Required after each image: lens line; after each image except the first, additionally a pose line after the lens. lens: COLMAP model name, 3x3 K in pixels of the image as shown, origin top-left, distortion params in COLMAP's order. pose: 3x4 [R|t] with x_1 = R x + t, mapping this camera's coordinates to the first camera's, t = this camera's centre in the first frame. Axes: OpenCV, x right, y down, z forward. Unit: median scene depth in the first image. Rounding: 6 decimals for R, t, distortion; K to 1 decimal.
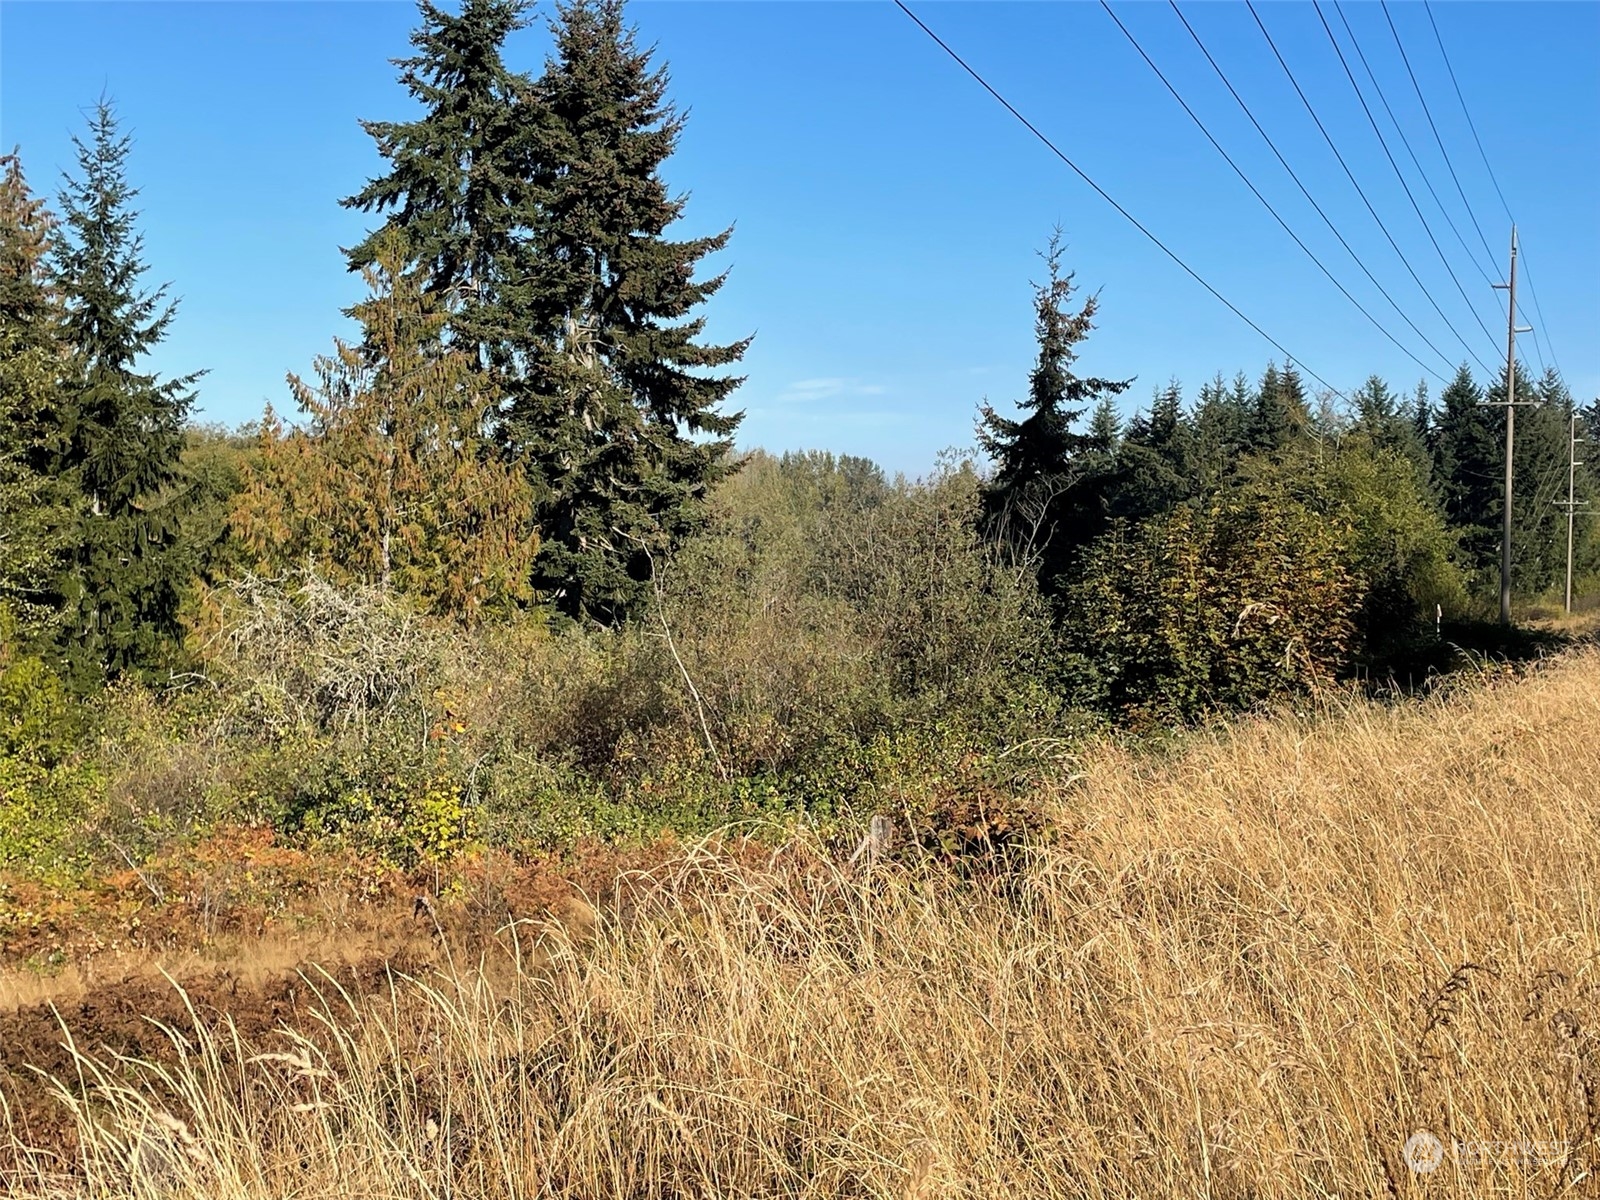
lens RADIAL K [[2170.4, 0, 799.6], [0, 2170.4, 603.4], [0, 0, 1]] dist [0.088893, 0.000000]
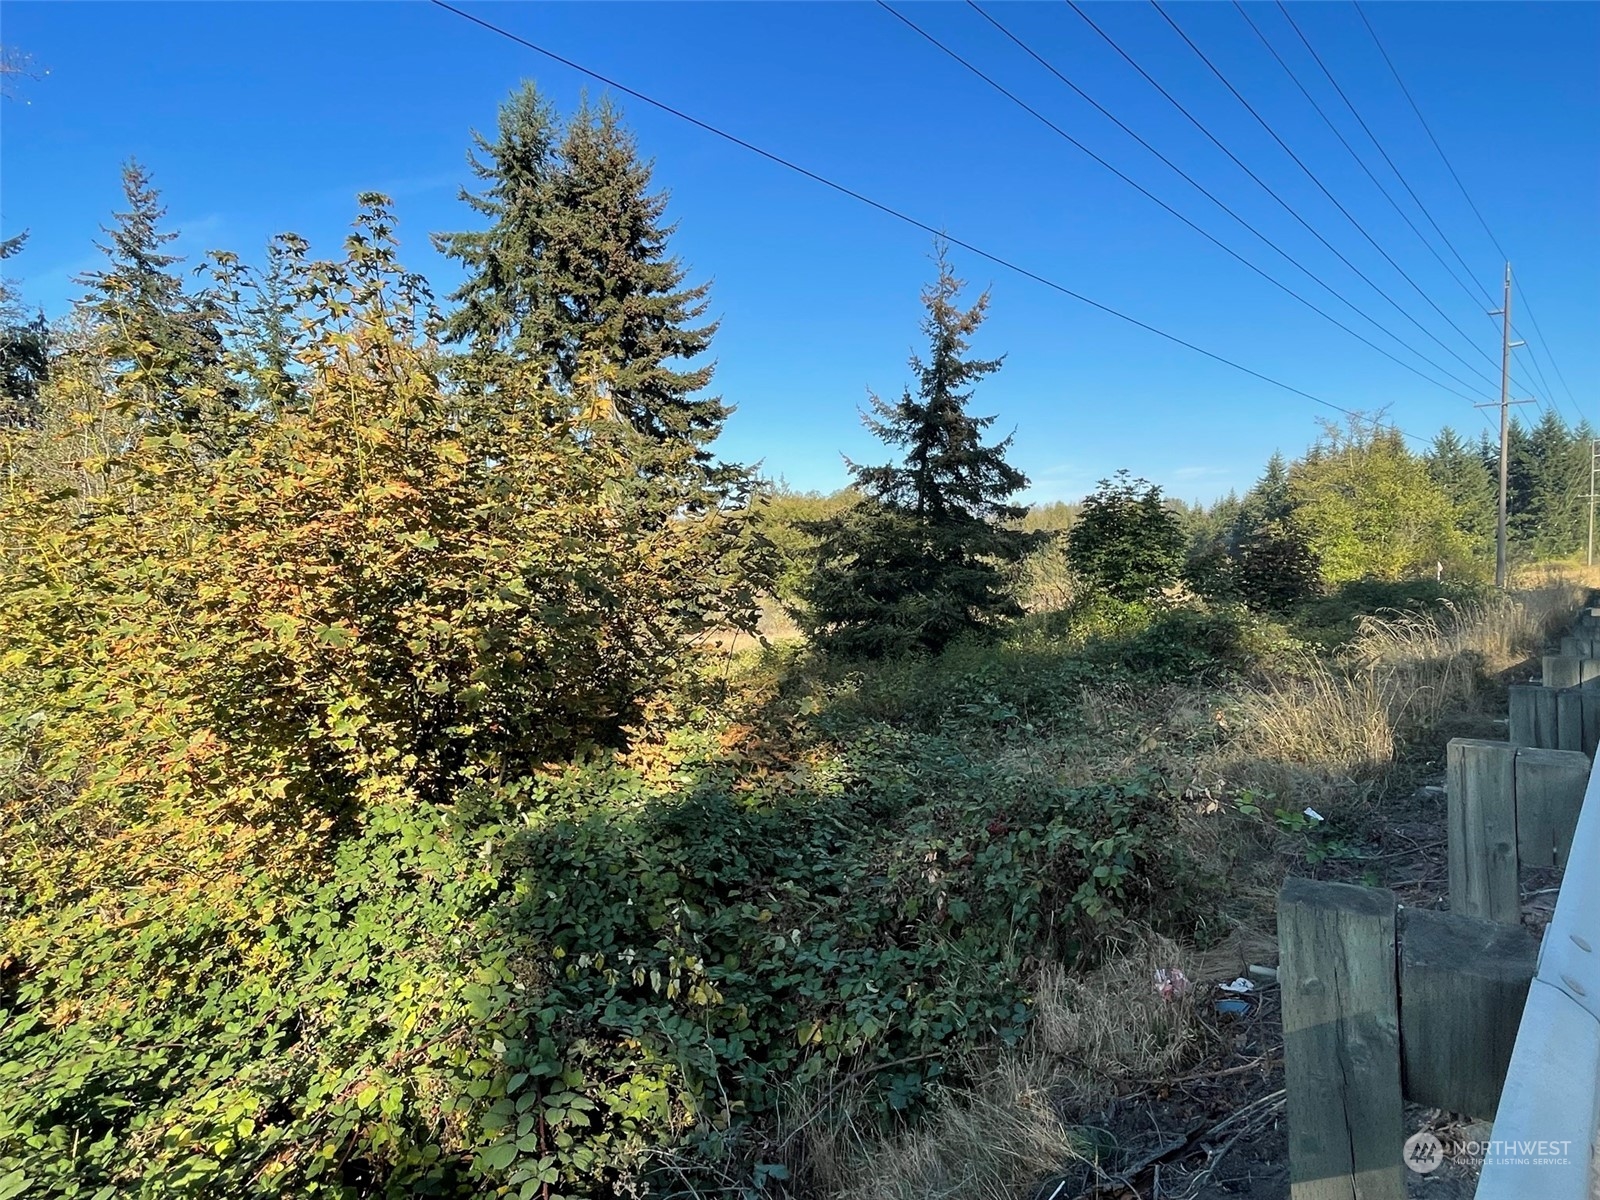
lens RADIAL K [[892.4, 0, 801.2], [0, 892.4, 593.2], [0, 0, 1]] dist [0.003080, 0.001222]
pose [[0.921665, -0.011985, -0.387803, 0.077424], [0.020512, 0.999630, 0.017855, 0.000922], [0.387445, -0.024411, 0.921570, 0.188062]]
